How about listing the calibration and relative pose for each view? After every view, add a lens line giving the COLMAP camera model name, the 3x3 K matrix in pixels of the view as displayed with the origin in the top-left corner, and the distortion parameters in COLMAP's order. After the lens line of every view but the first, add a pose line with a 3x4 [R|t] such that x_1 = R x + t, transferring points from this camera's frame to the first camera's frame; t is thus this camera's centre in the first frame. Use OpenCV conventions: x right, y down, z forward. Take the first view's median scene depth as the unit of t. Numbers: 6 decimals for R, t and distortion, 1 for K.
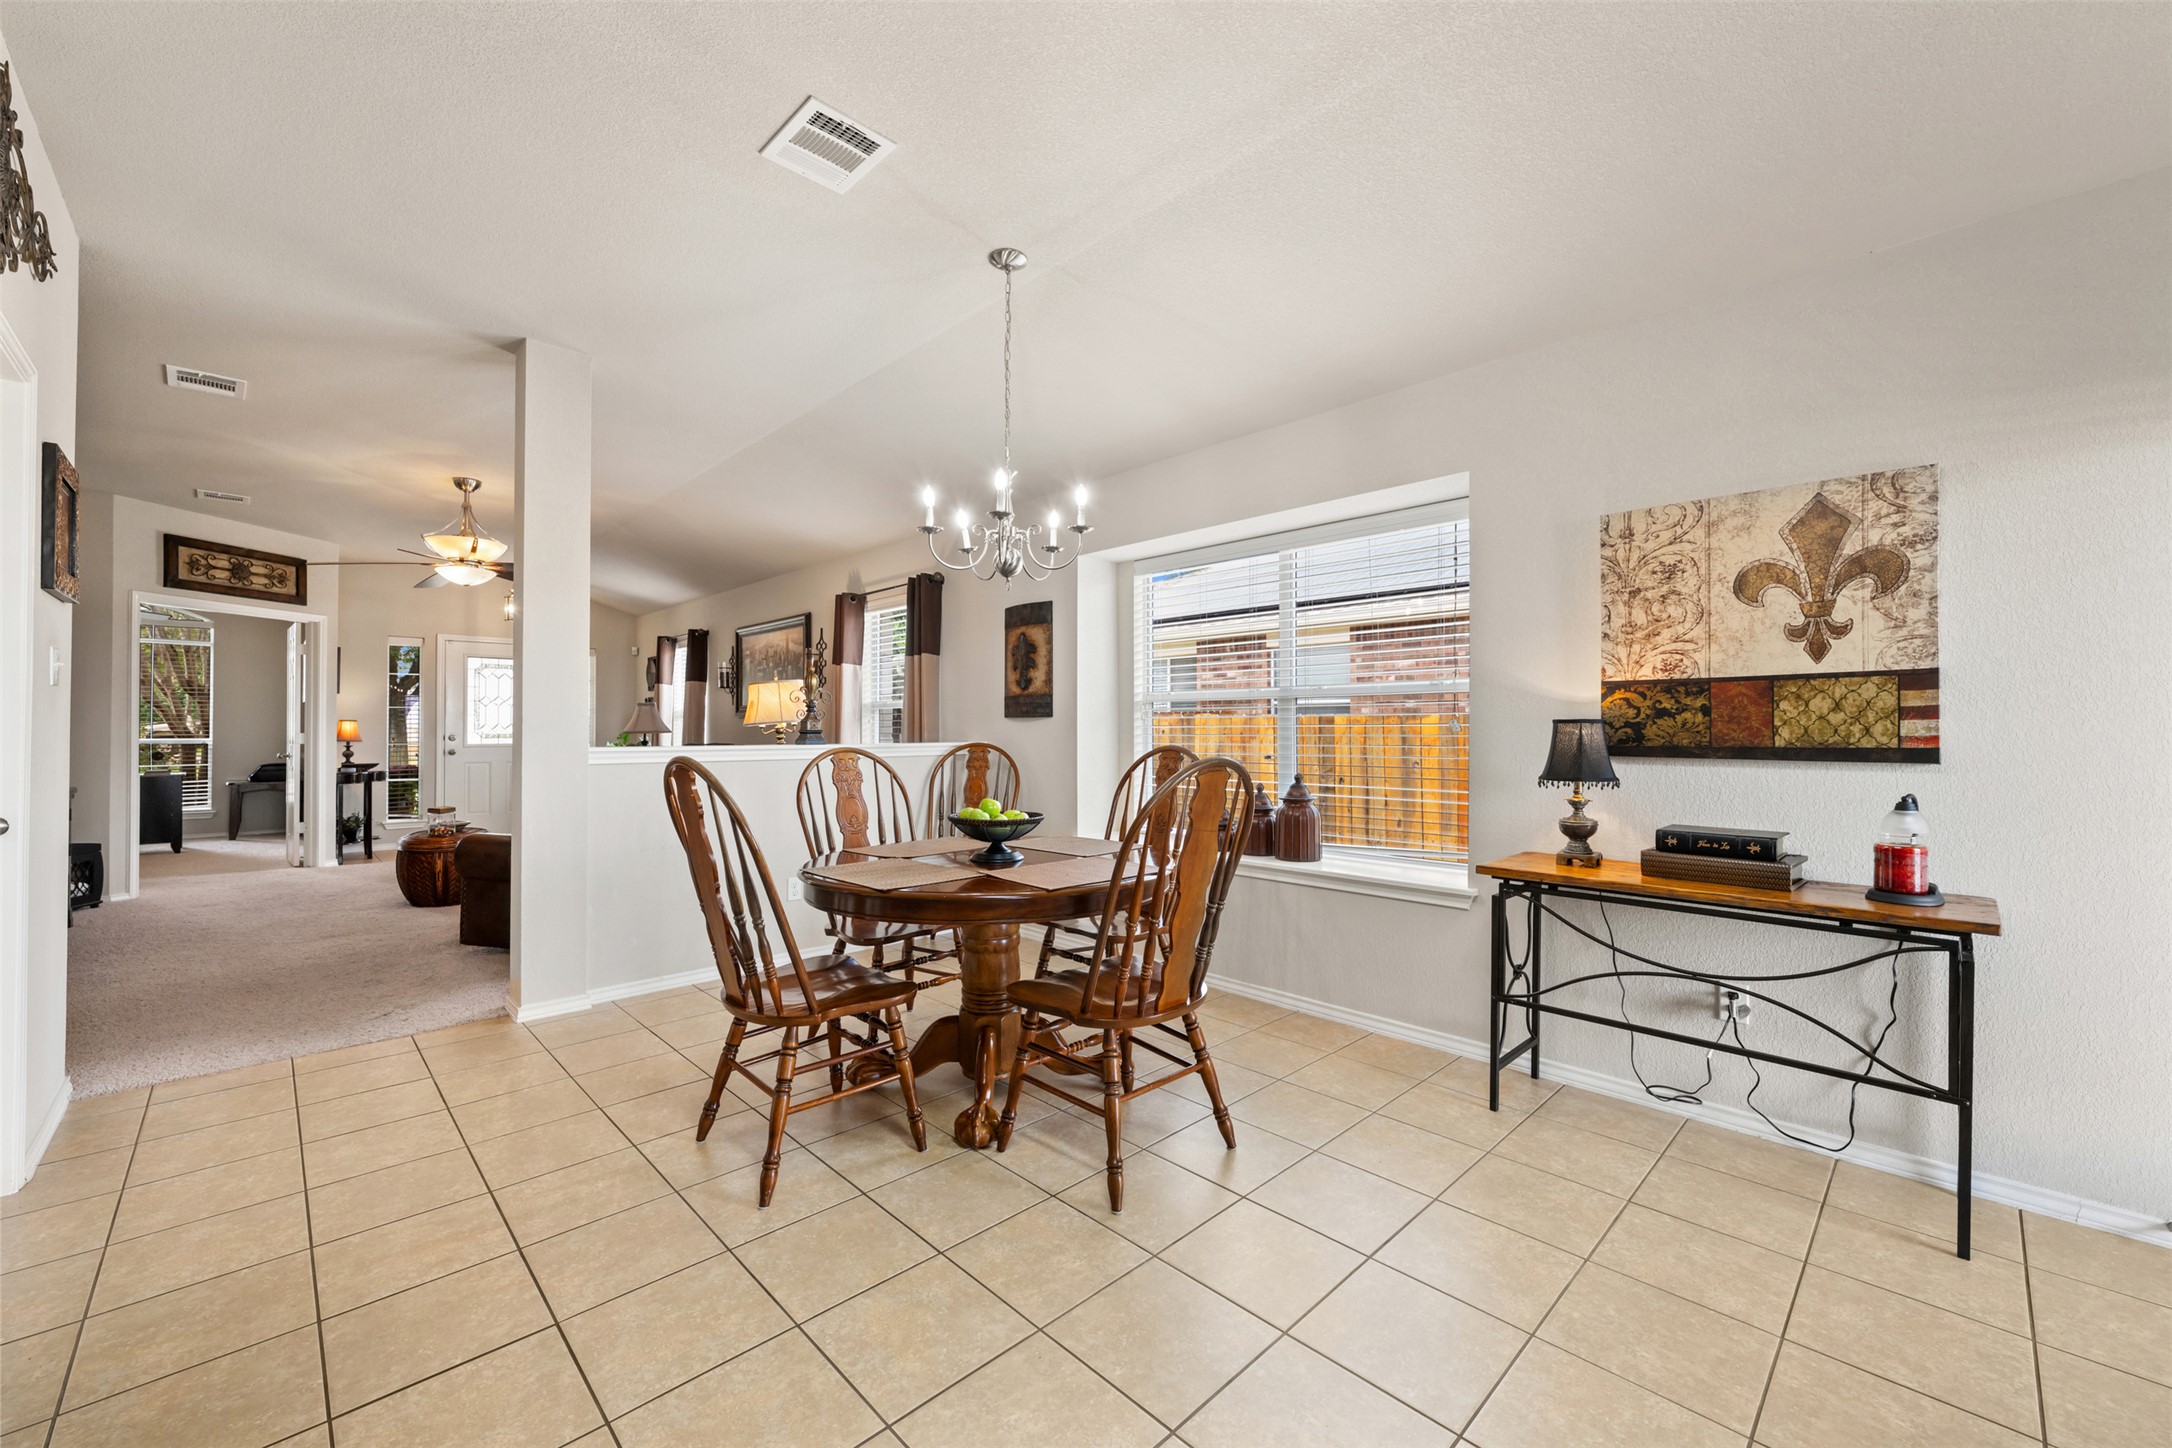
lens RADIAL K [[858.0, 0, 1084.7], [0, 858.0, 722.9], [0, 0, 1]] dist [-0.000569, 0.000126]
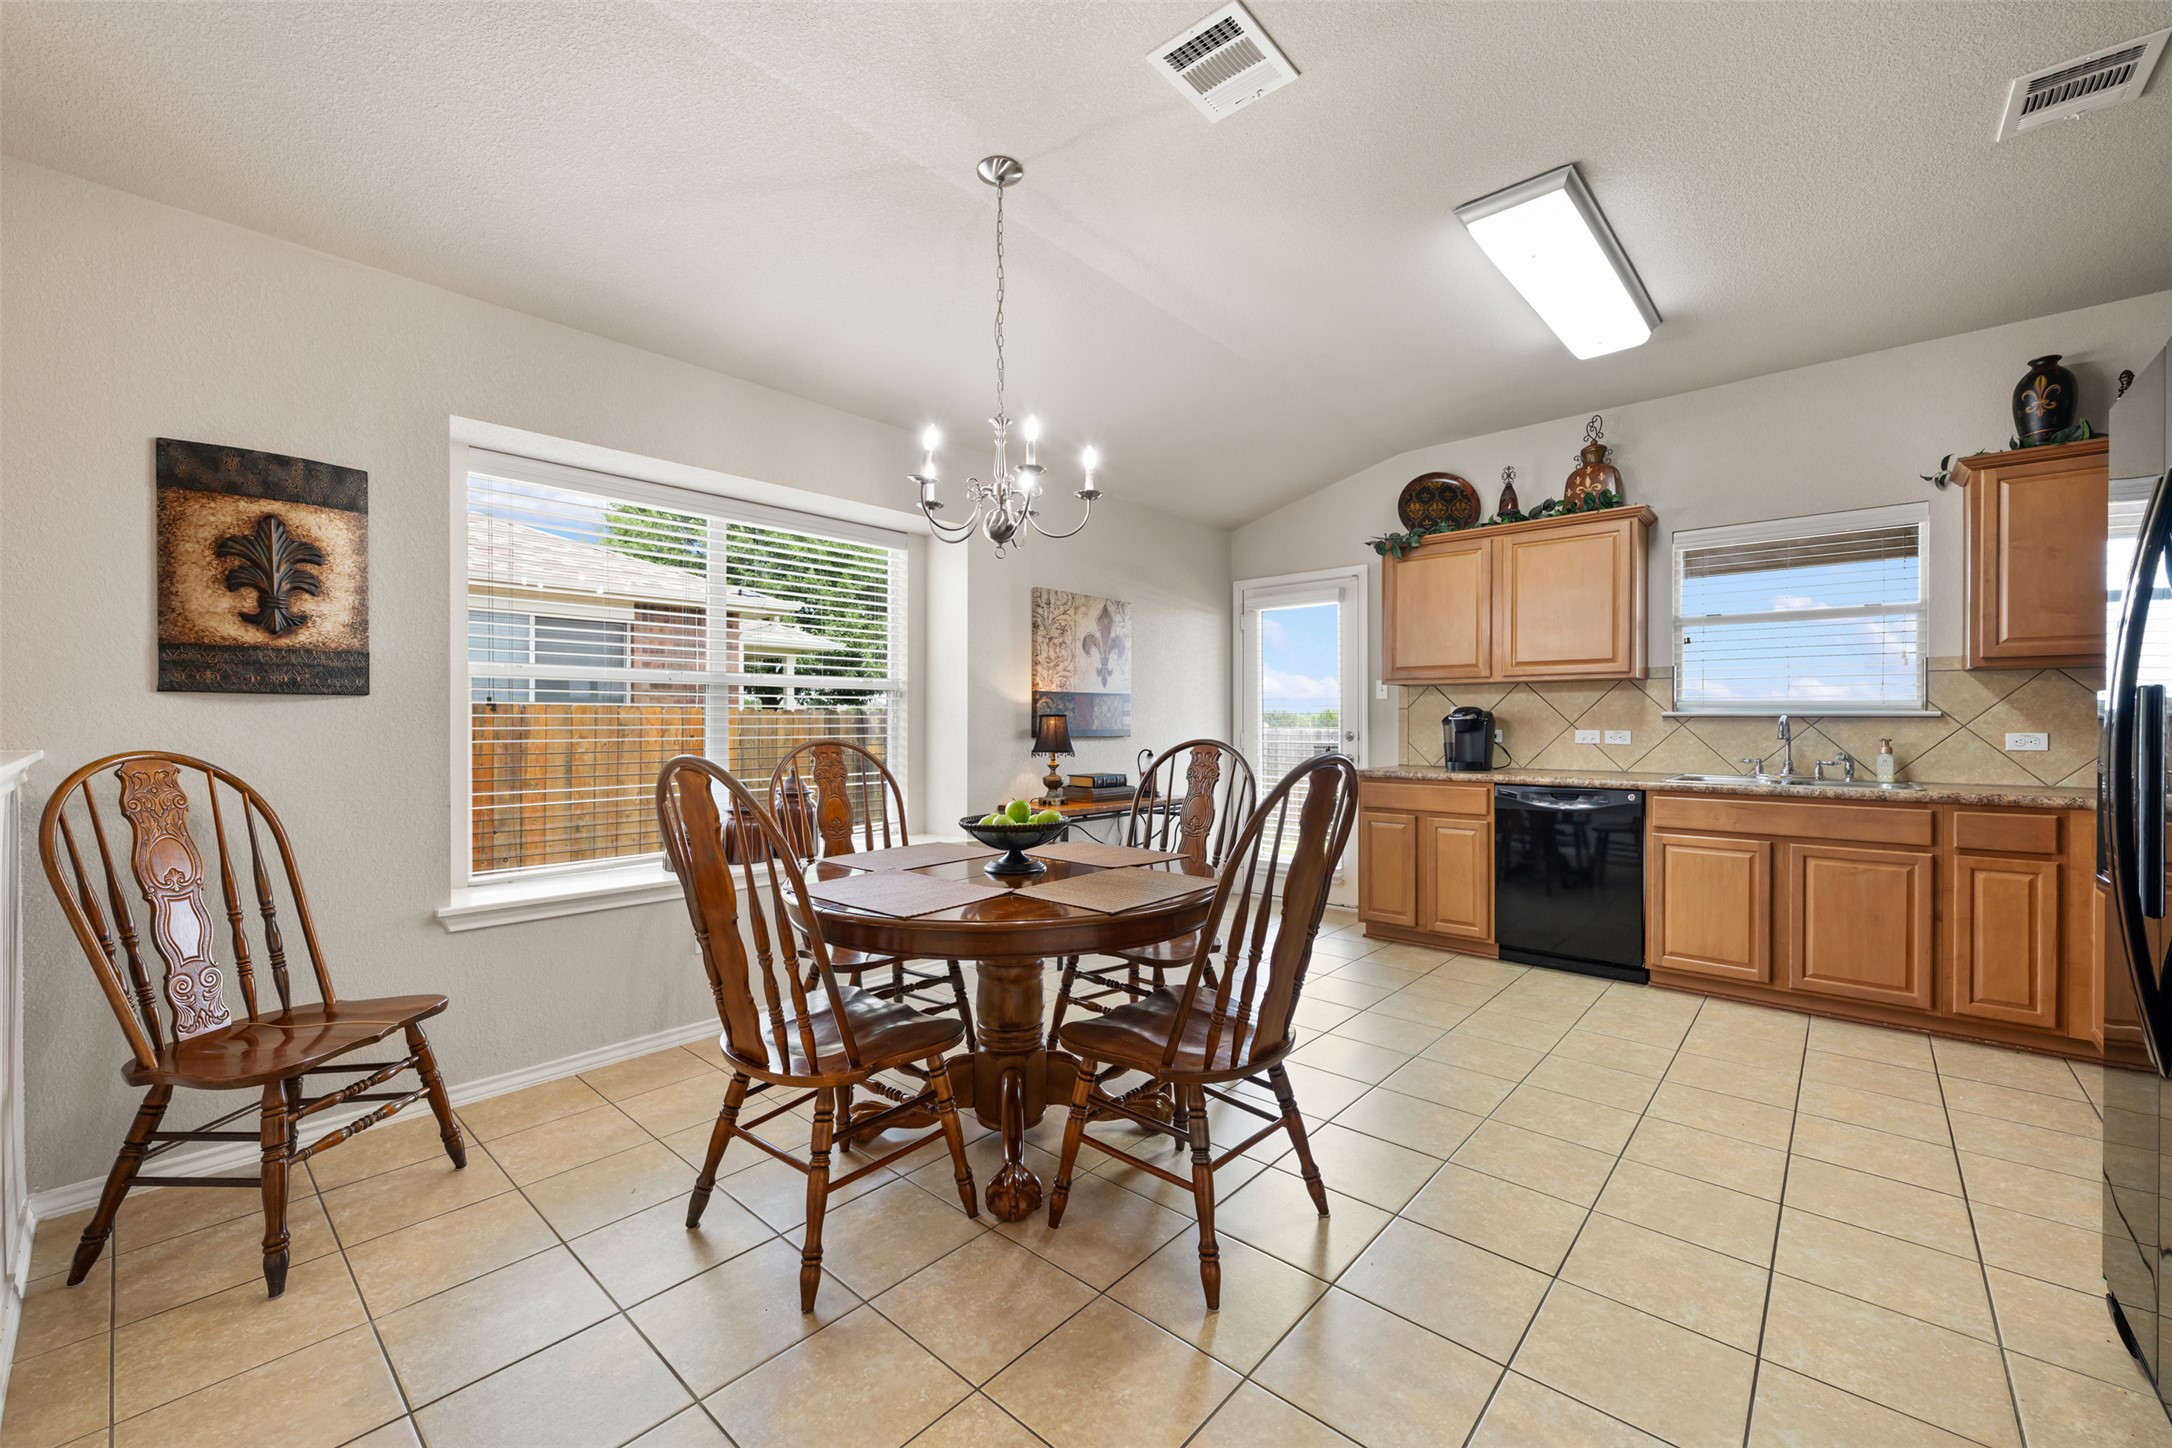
lens RADIAL K [[858.0, 0, 1086.6], [0, 858.0, 723.5], [0, 0, 1]] dist [-0.000569, 0.000126]
pose [[-0.074453, -0.001354, 0.997224, -0.522553], [-0.007279, 0.999973, 0.000815, 0.005545], [-0.997198, -0.007198, -0.074461, 0.532891]]
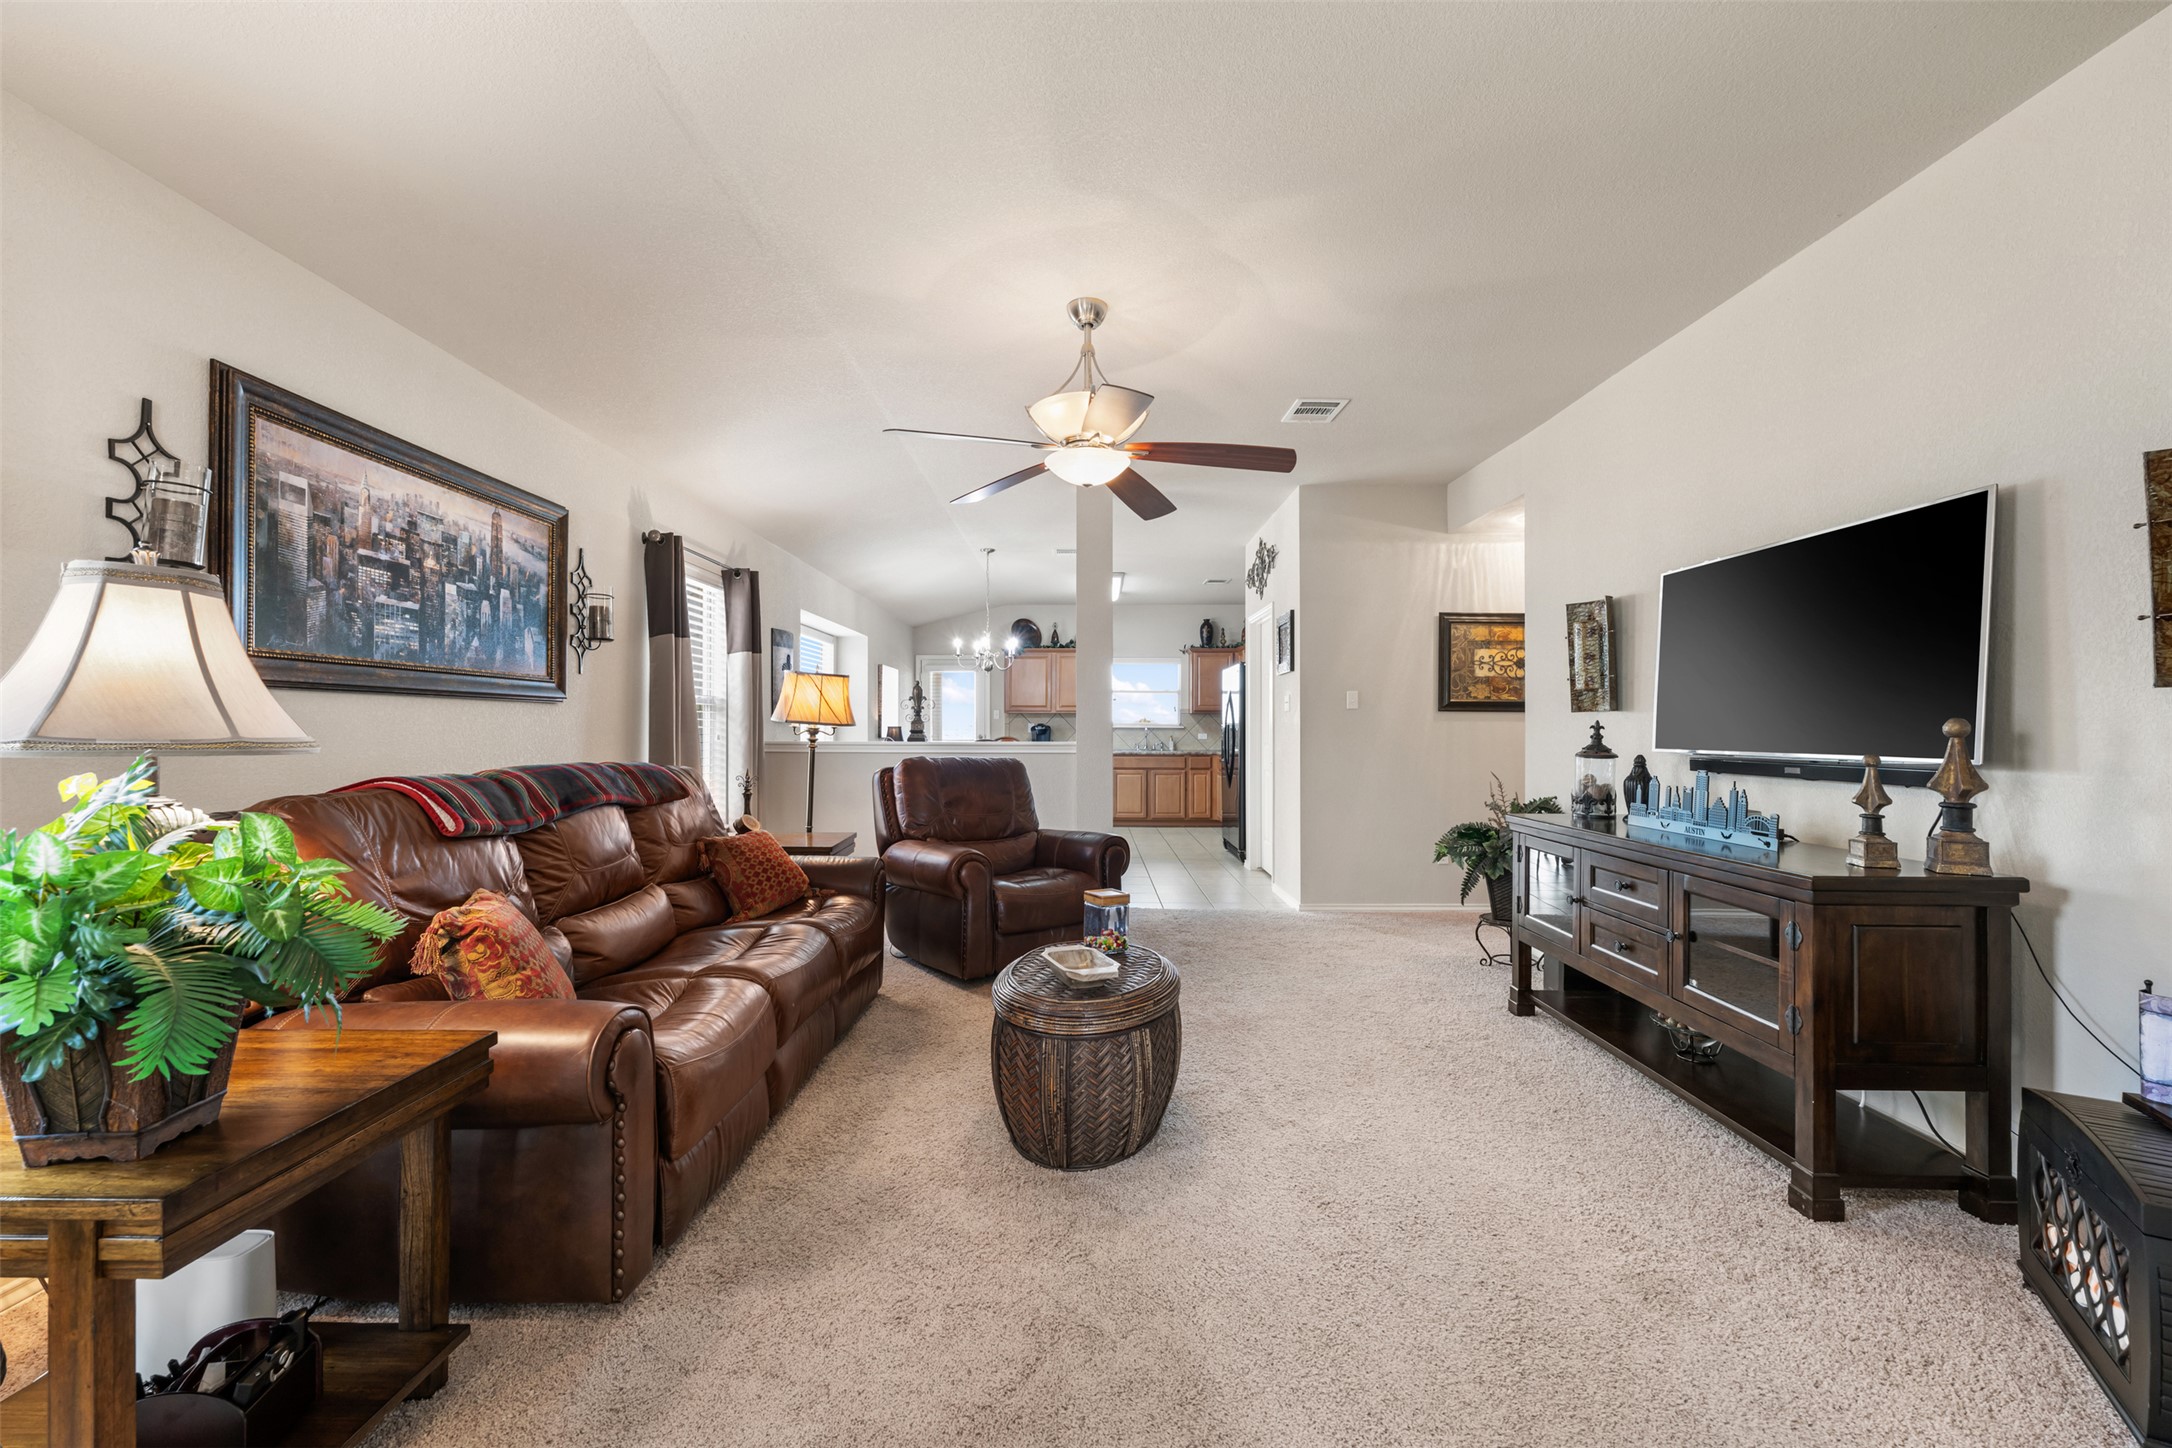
lens RADIAL K [[858.0, 0, 1077.9], [0, 858.0, 723.3], [0, 0, 1]] dist [-0.000569, 0.000126]
pose [[-0.714530, 0.004641, 0.699589, -1.162121], [-0.005661, 0.999907, -0.012415, 0.010600], [-0.699582, -0.012832, -0.714437, 1.464962]]
